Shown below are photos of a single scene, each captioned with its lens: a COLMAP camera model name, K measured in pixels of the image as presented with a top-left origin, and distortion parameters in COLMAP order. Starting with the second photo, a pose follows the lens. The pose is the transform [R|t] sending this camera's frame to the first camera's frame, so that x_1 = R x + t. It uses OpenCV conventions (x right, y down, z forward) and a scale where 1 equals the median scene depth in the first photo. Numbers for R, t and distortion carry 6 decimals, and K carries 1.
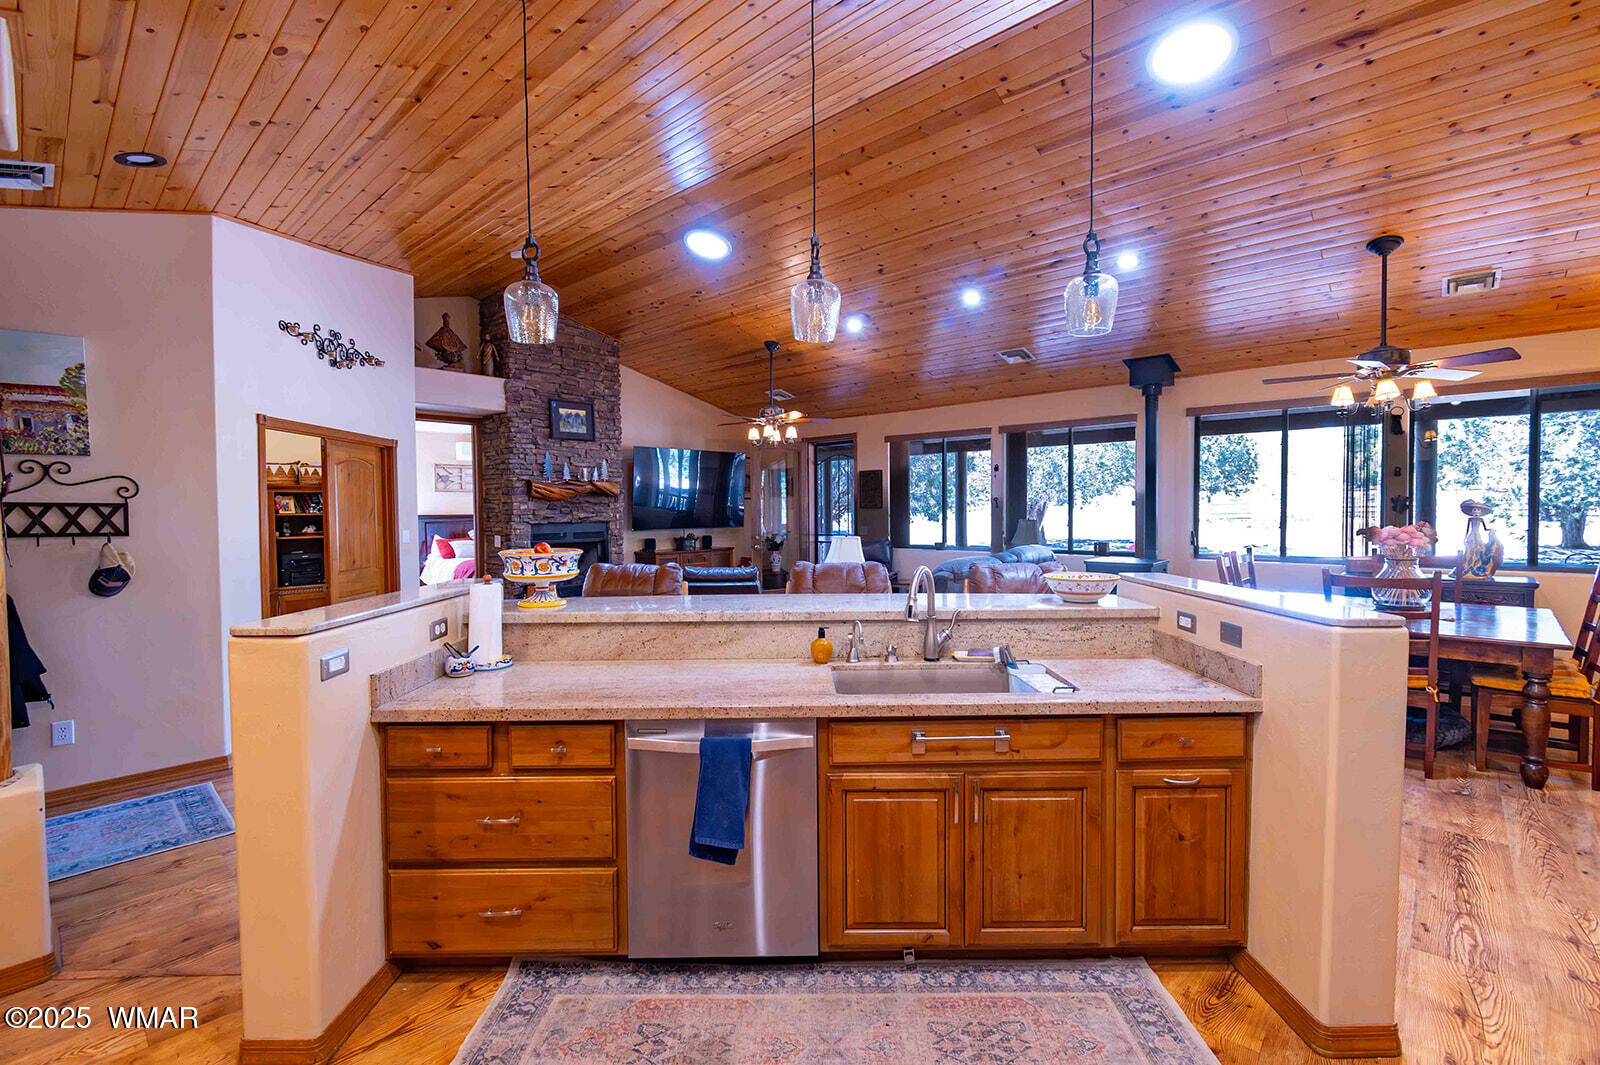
lens RADIAL K [[704.9, 0, 791.5], [0, 704.9, 528.4], [0, 0, 1]] dist [0.004350, -0.001593]
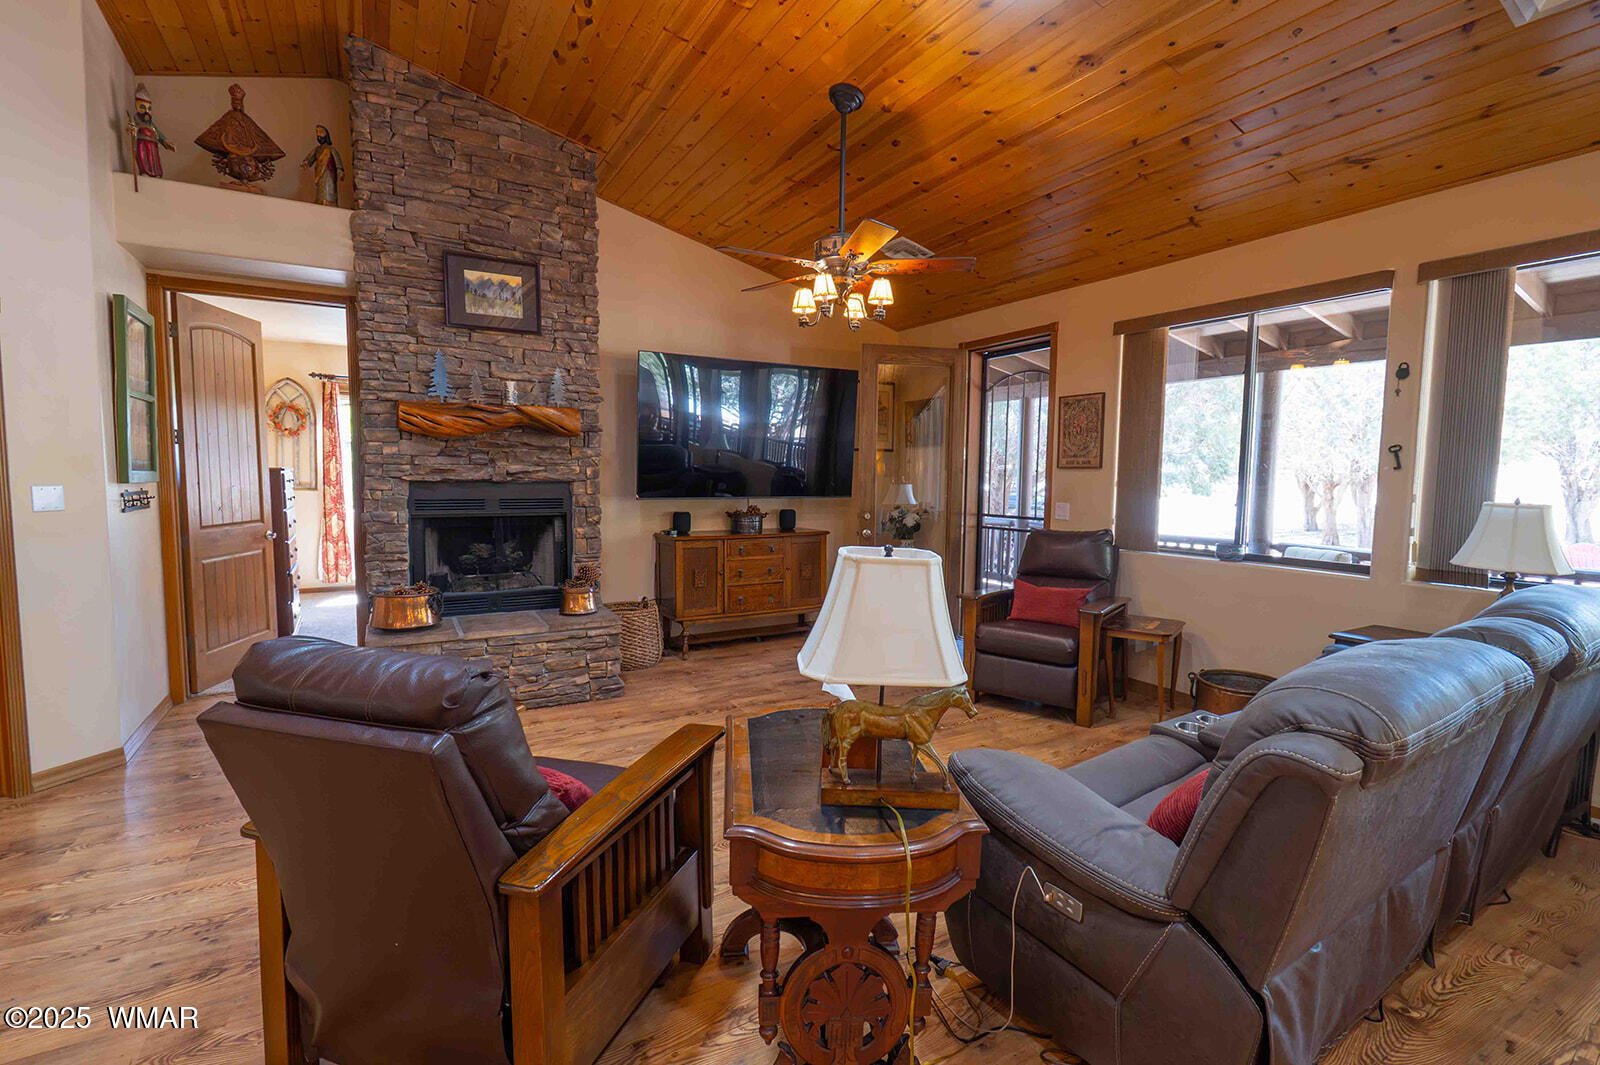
lens RADIAL K [[704.9, 0, 815.0], [0, 704.9, 533.1], [0, 0, 1]] dist [0.004350, -0.001593]
pose [[0.957399, 0.043934, -0.285408, 0.090580], [-0.028619, 0.997929, 0.057612, -0.006299], [0.287348, -0.046990, 0.956673, 0.525469]]
